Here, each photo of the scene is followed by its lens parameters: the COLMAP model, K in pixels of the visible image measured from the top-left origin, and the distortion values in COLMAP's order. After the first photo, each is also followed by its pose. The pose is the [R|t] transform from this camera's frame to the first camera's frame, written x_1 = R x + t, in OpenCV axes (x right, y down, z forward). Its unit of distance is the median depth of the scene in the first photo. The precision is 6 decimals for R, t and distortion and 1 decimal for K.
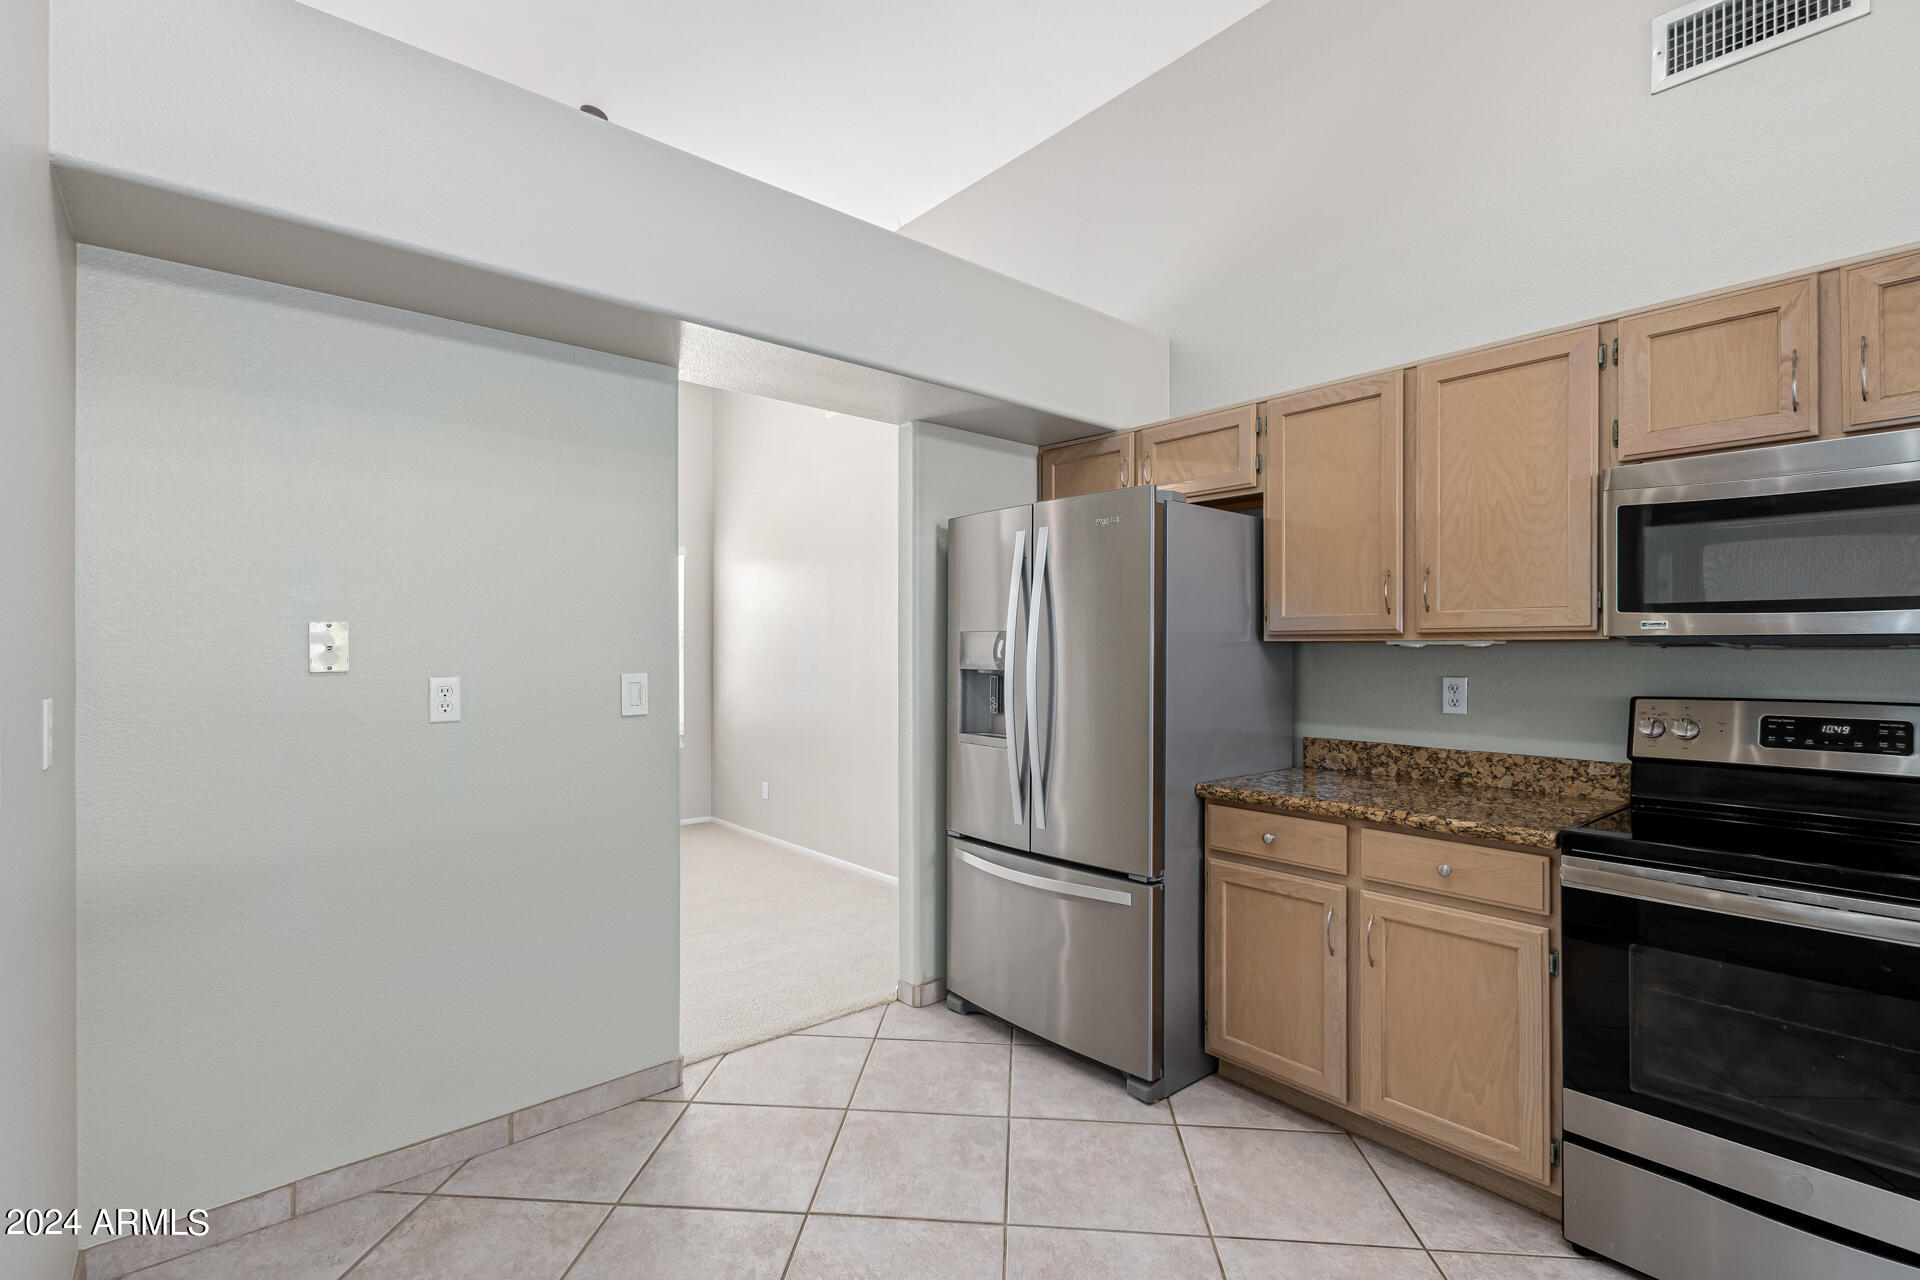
lens RADIAL K [[877.2, 0, 951.9], [0, 877.2, 638.5], [0, 0, 1]] dist [0.007201, -0.002806]
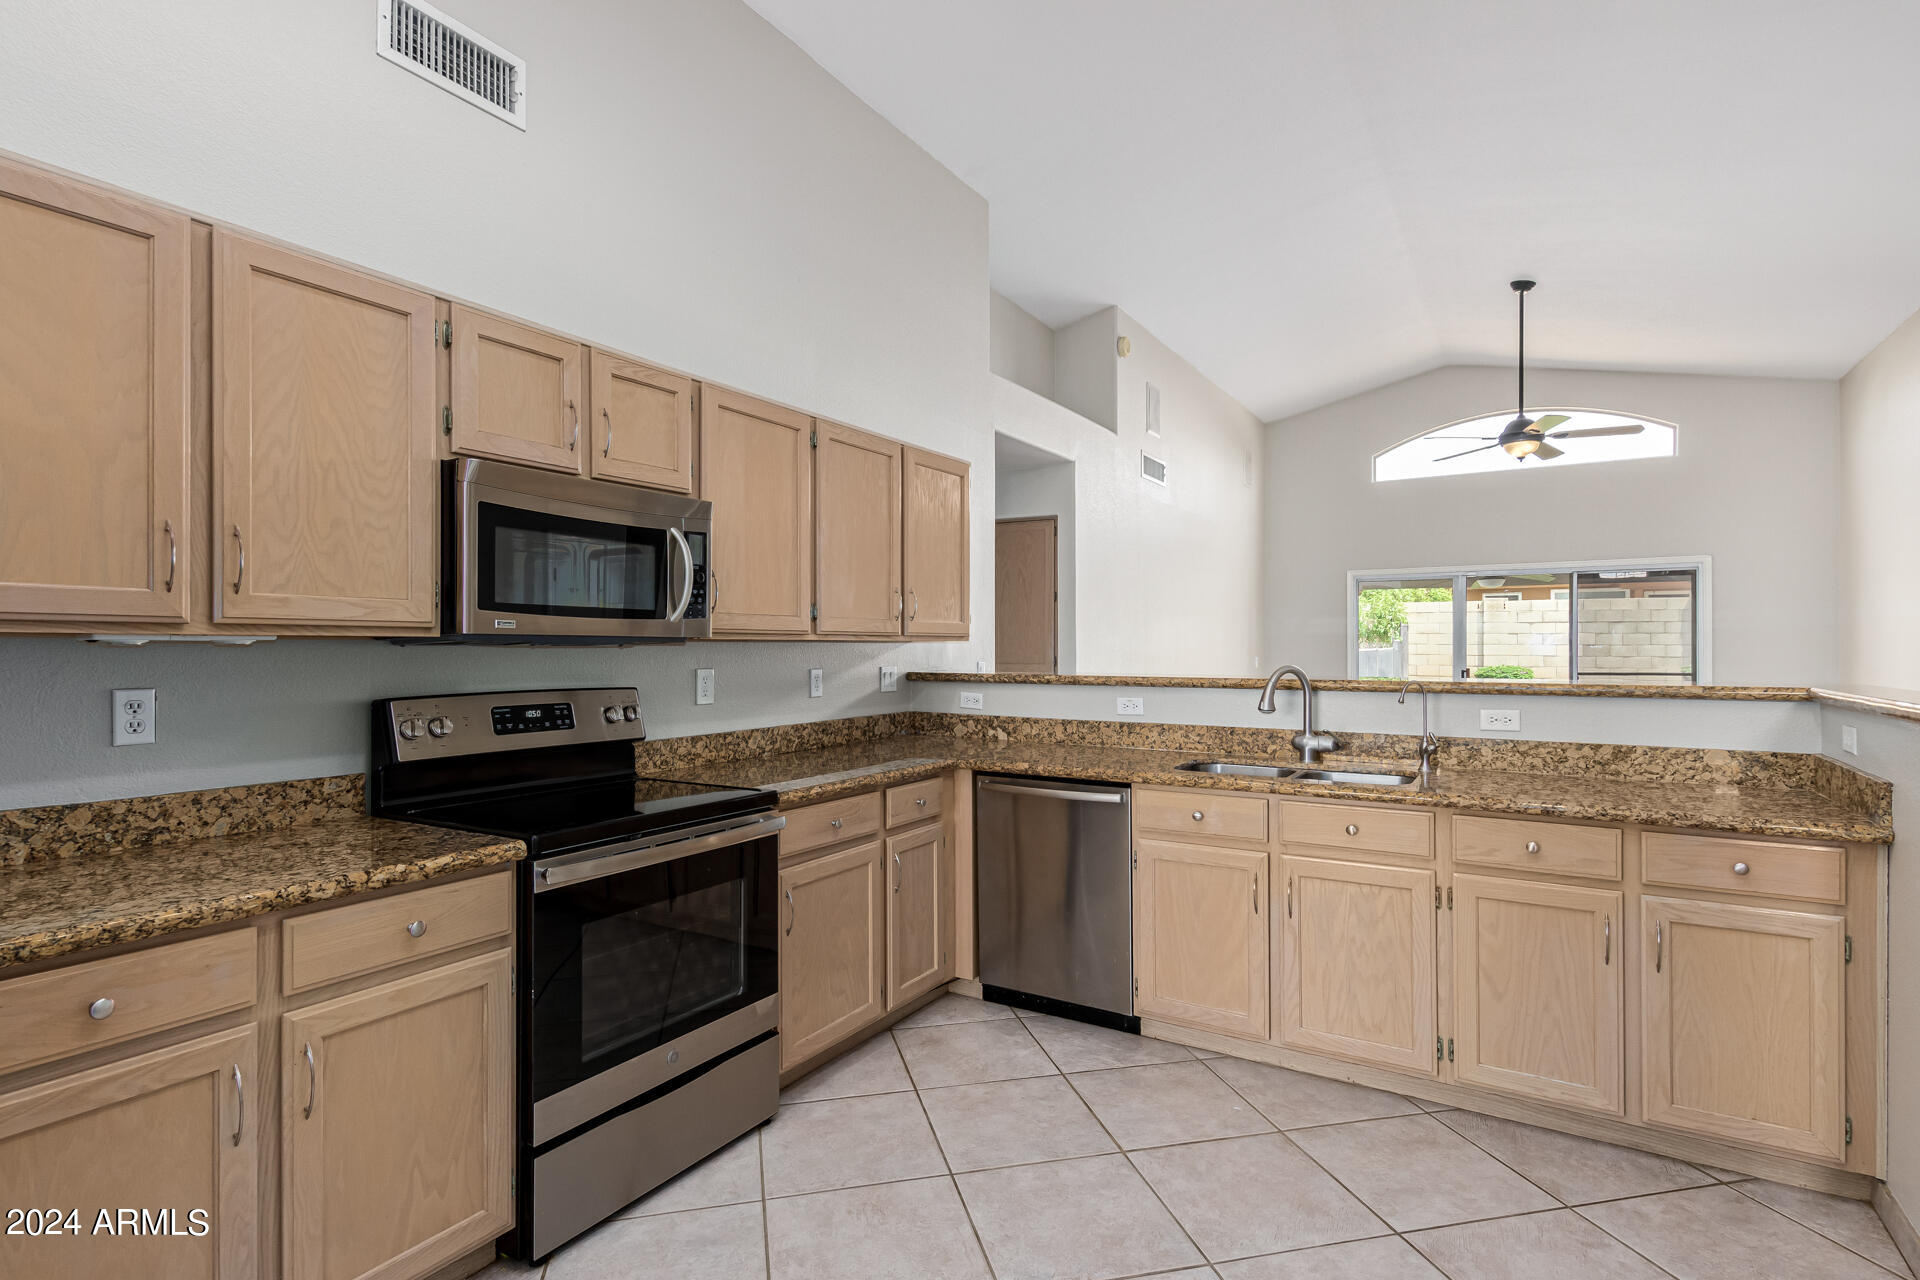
lens RADIAL K [[944.8, 0, 941.5], [0, 944.8, 647.1], [0, 0, 1]] dist [0.011053, 0.000974]
pose [[-0.297779, 0.001972, 0.954633, -0.347800], [-0.010151, 0.999935, -0.005232, 0.010467], [-0.954581, -0.011248, -0.297739, 0.722584]]
